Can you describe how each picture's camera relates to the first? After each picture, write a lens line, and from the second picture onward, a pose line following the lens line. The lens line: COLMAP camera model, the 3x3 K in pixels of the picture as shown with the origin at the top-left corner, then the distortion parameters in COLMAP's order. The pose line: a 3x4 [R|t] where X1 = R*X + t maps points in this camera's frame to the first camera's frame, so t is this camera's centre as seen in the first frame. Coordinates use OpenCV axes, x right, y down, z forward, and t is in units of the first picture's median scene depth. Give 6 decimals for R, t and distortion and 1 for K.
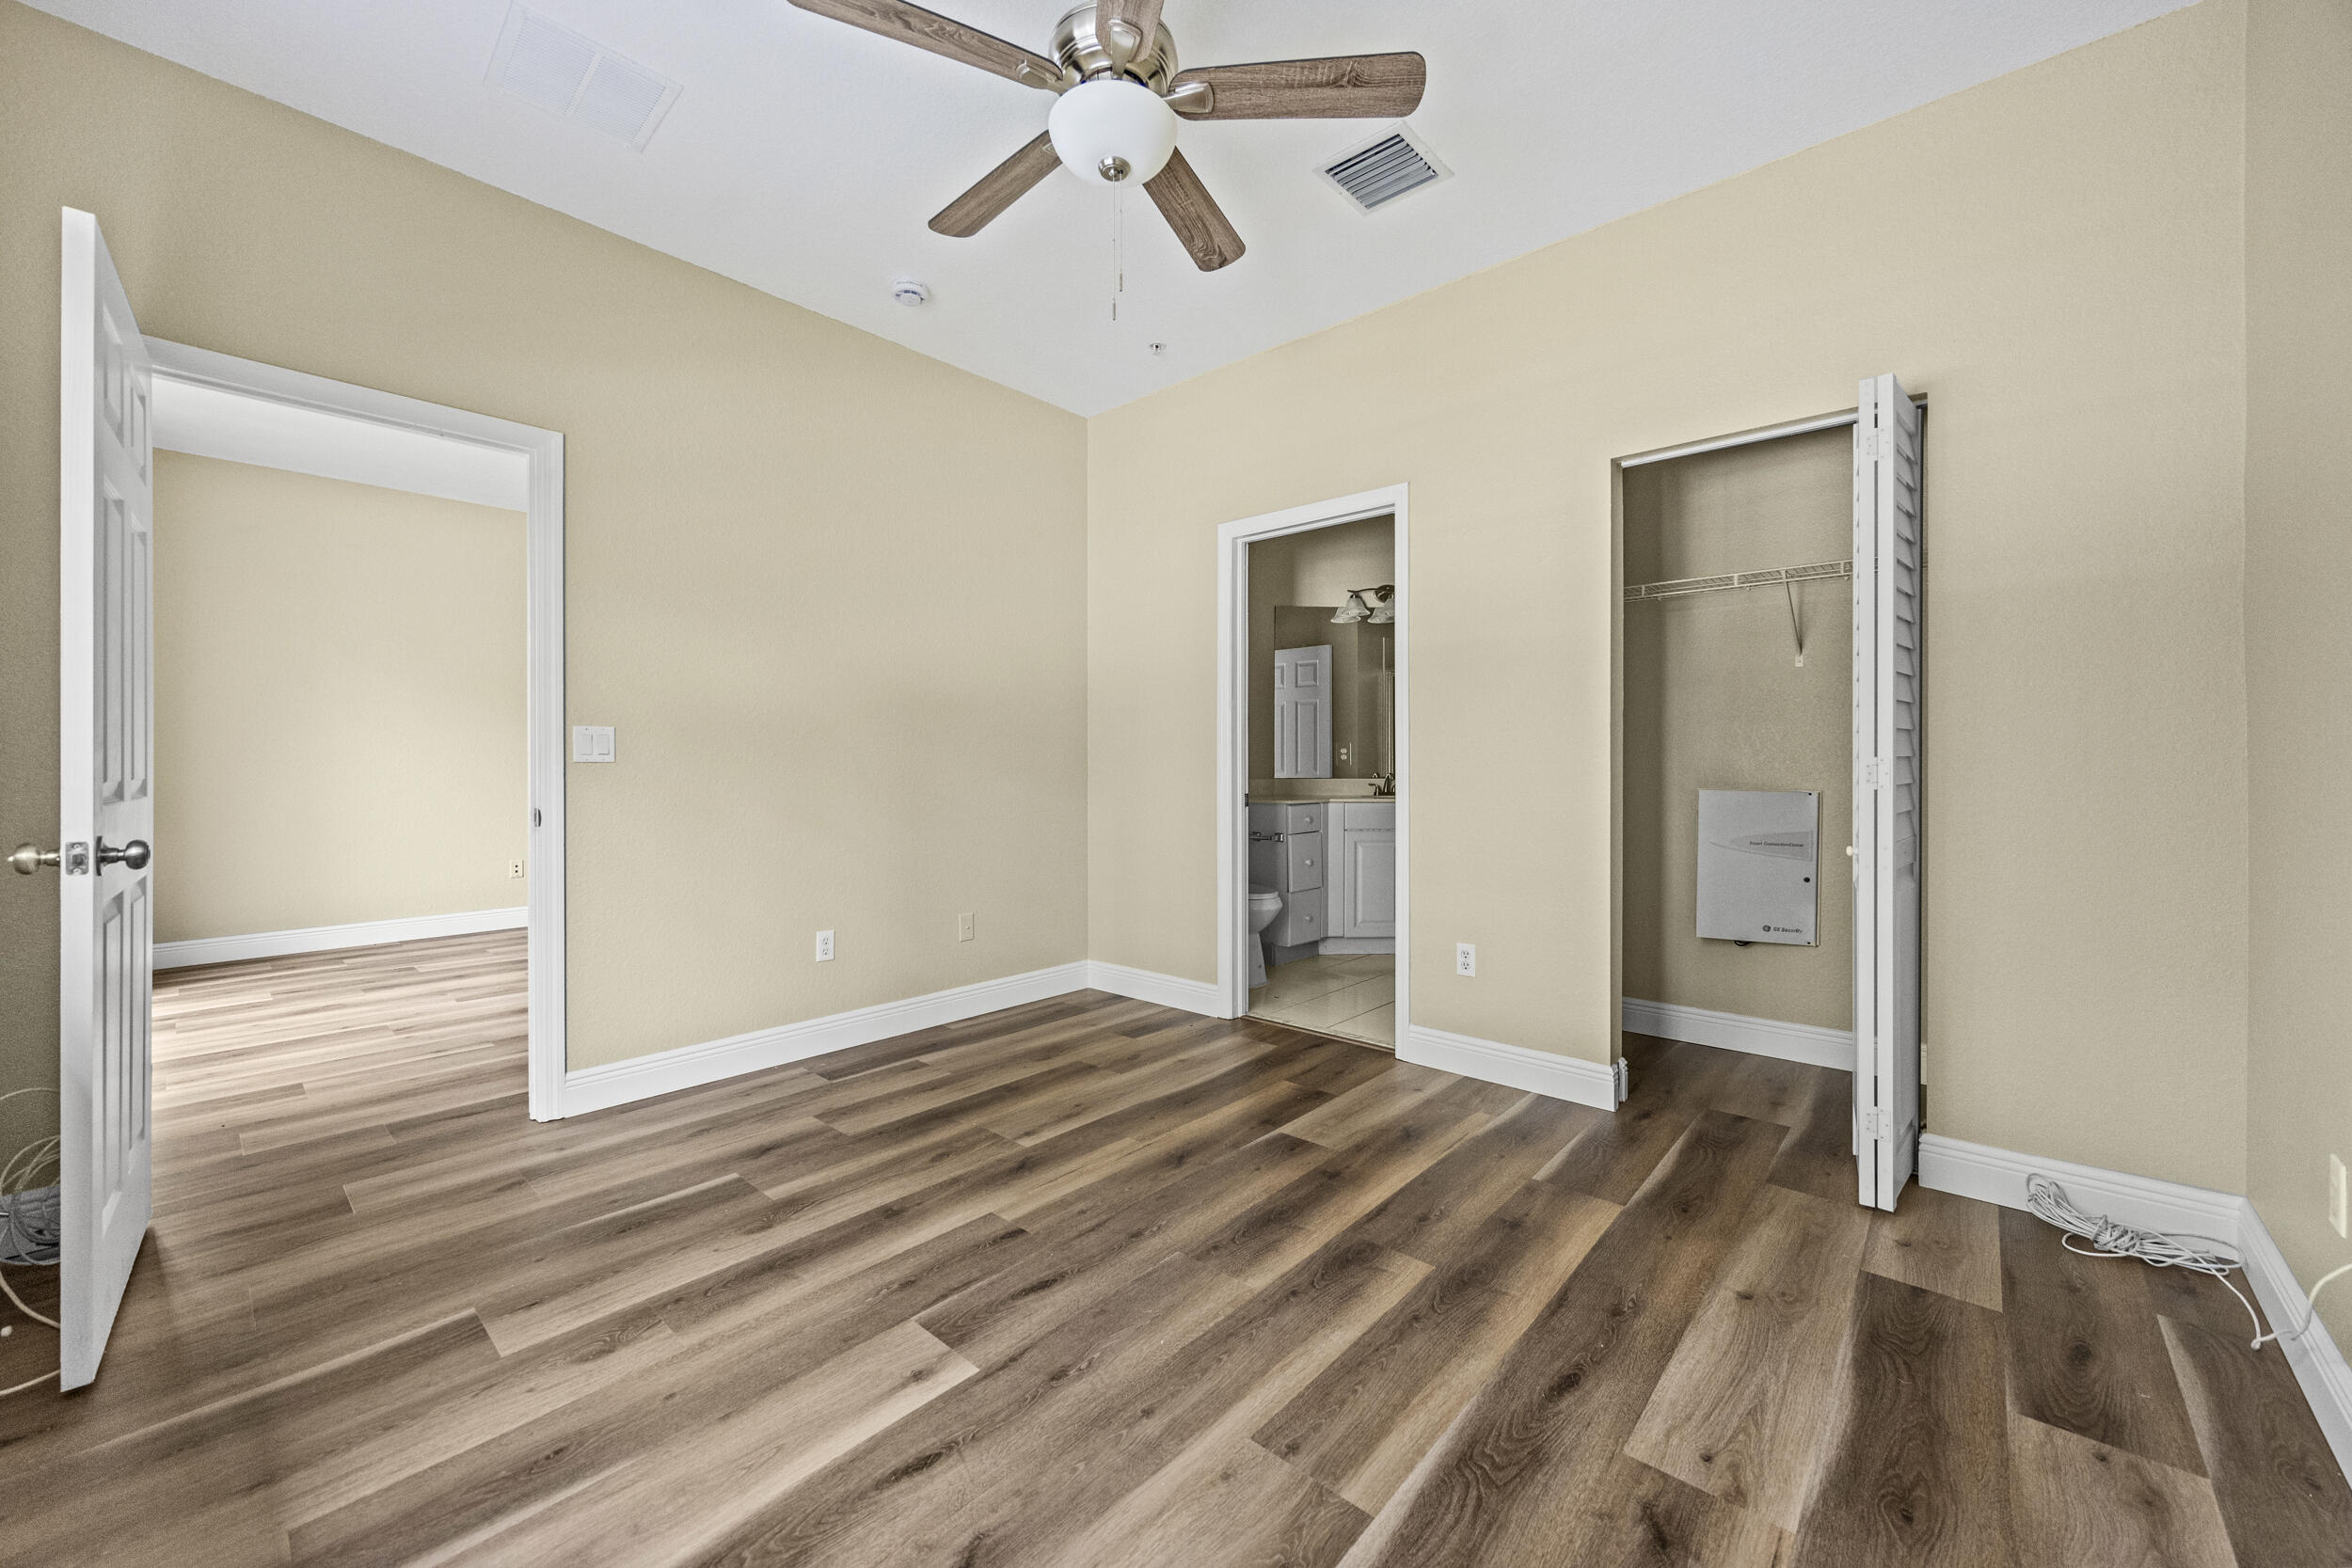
lens RADIAL K [[899.5, 0, 1181.5], [0, 899.5, 772.6], [0, 0, 1]] dist [-0.000989, 0.000314]
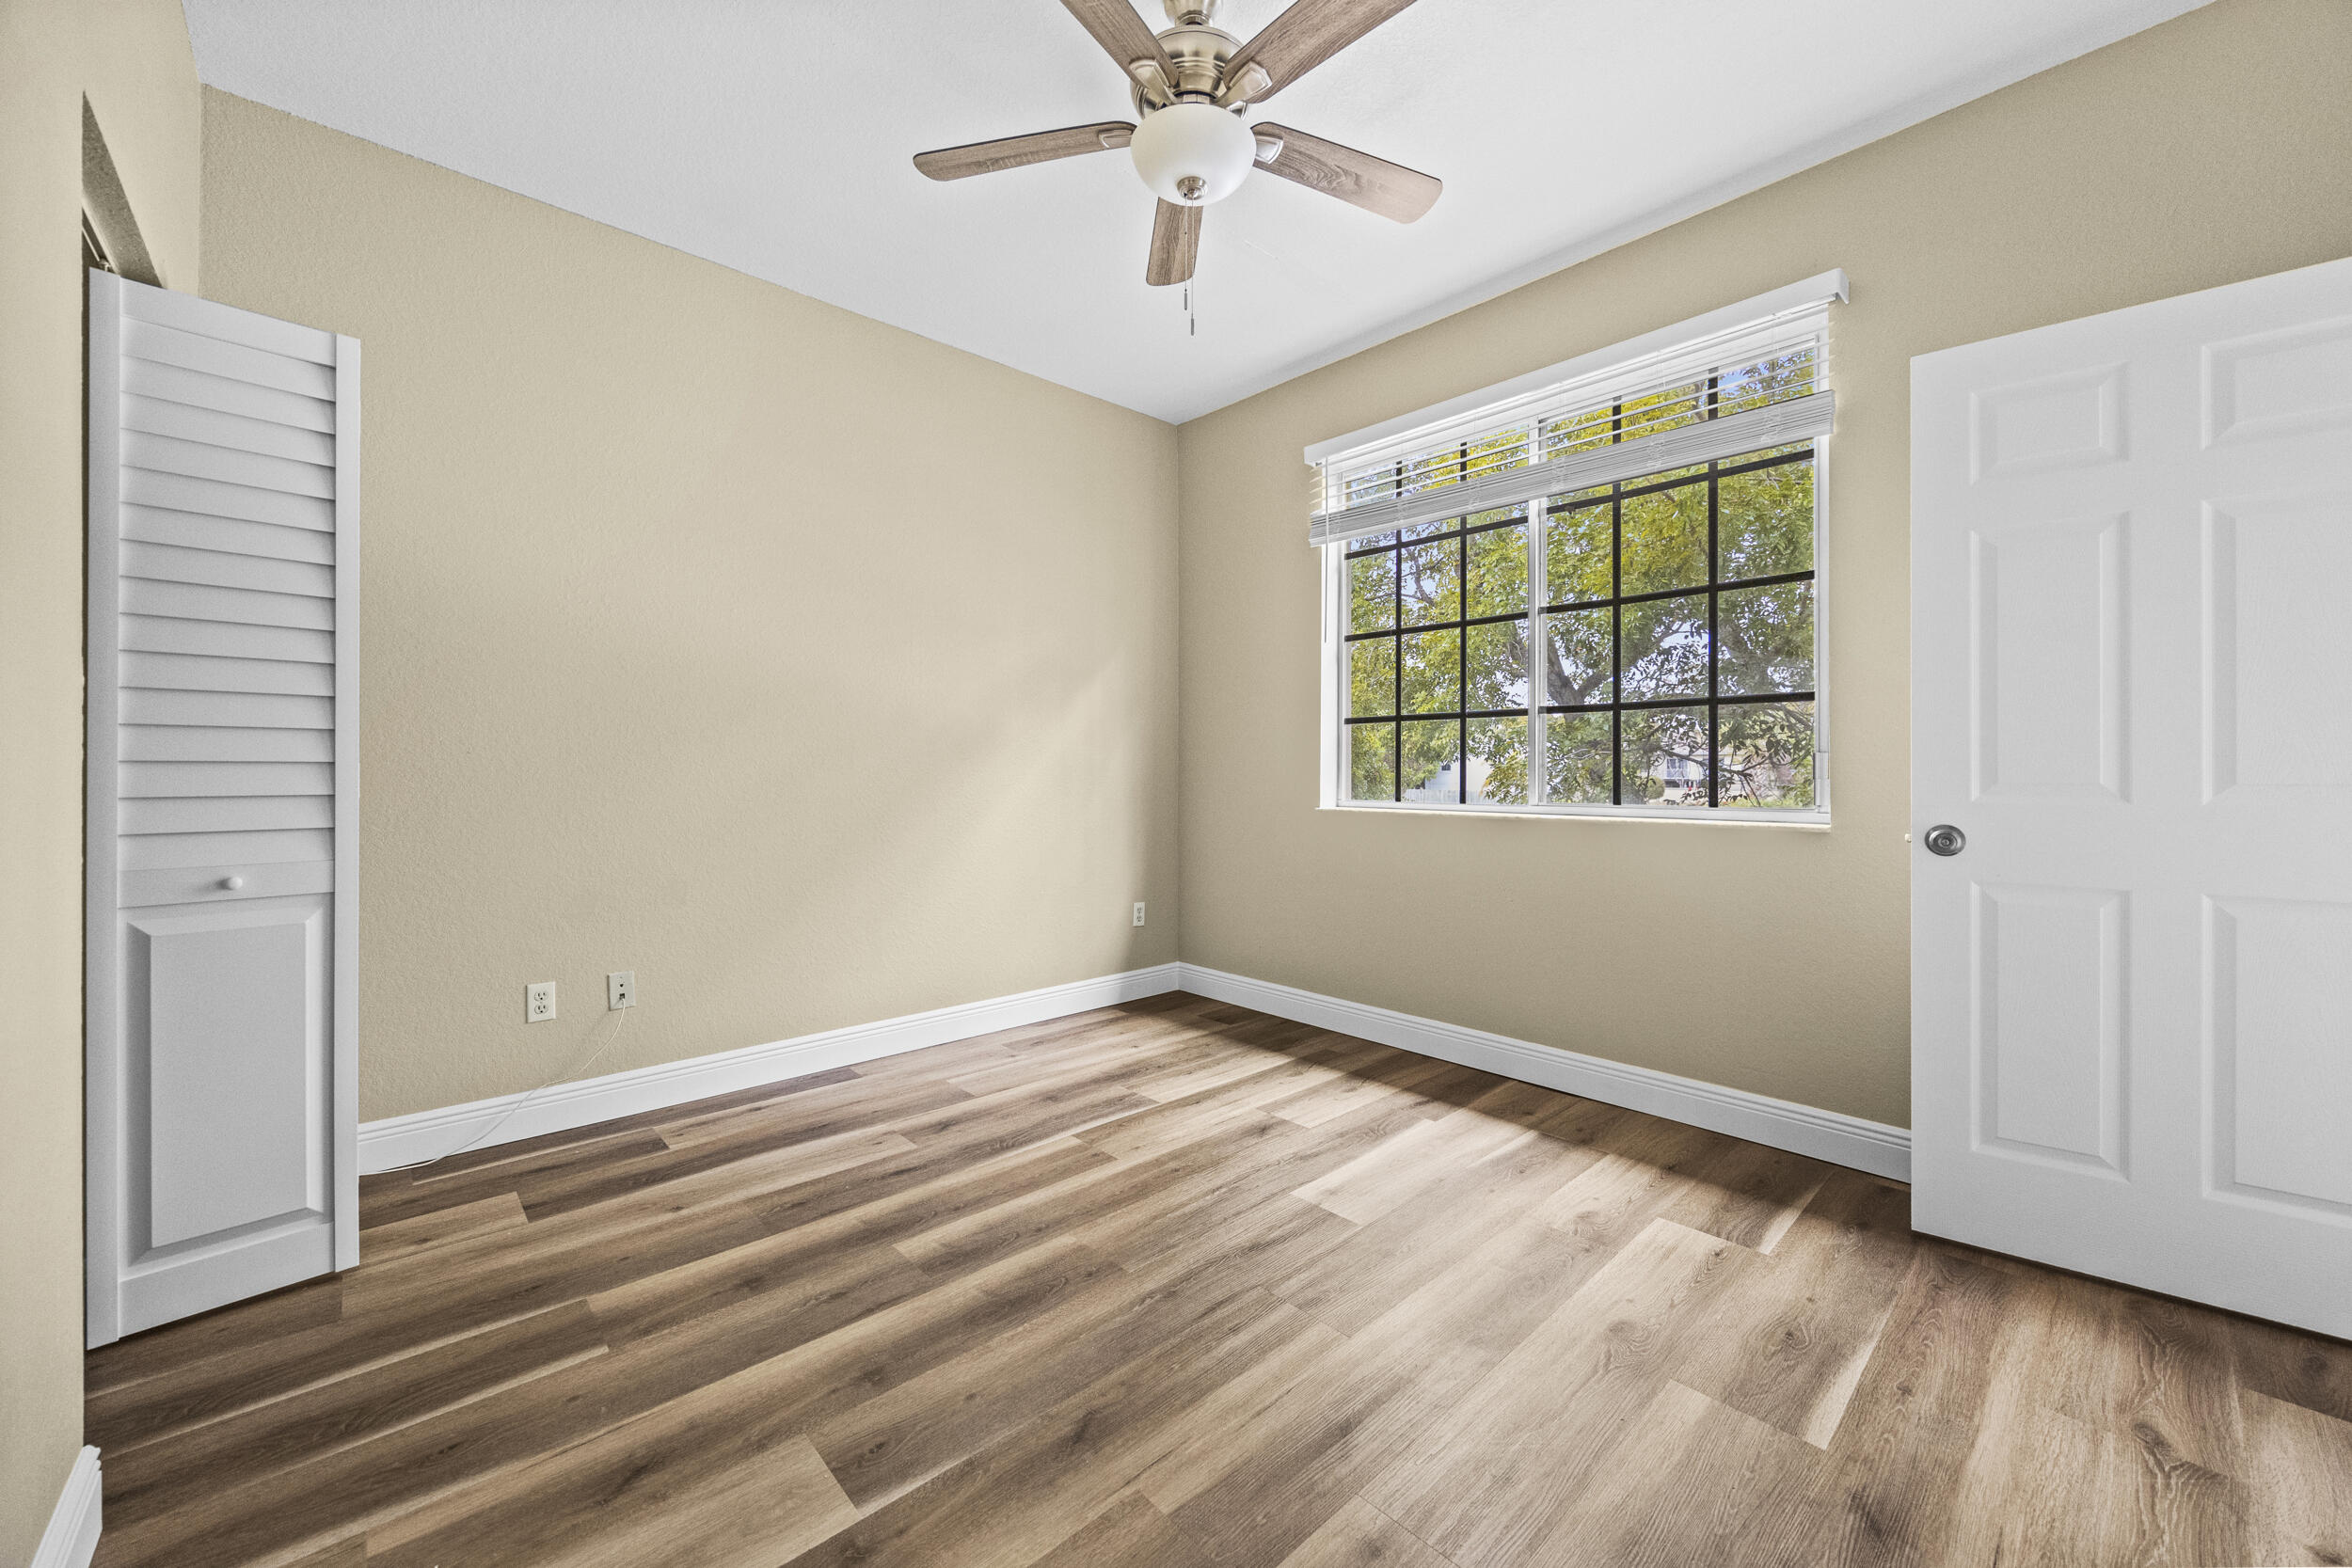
lens RADIAL K [[899.5, 0, 1181.5], [0, 899.5, 772.6], [0, 0, 1]] dist [-0.000989, 0.000314]
pose [[-0.995416, 0.002315, 0.095615, -0.167370], [0.002758, 0.999986, 0.004497, -0.009697], [-0.095603, 0.004740, -0.995408, 2.128208]]
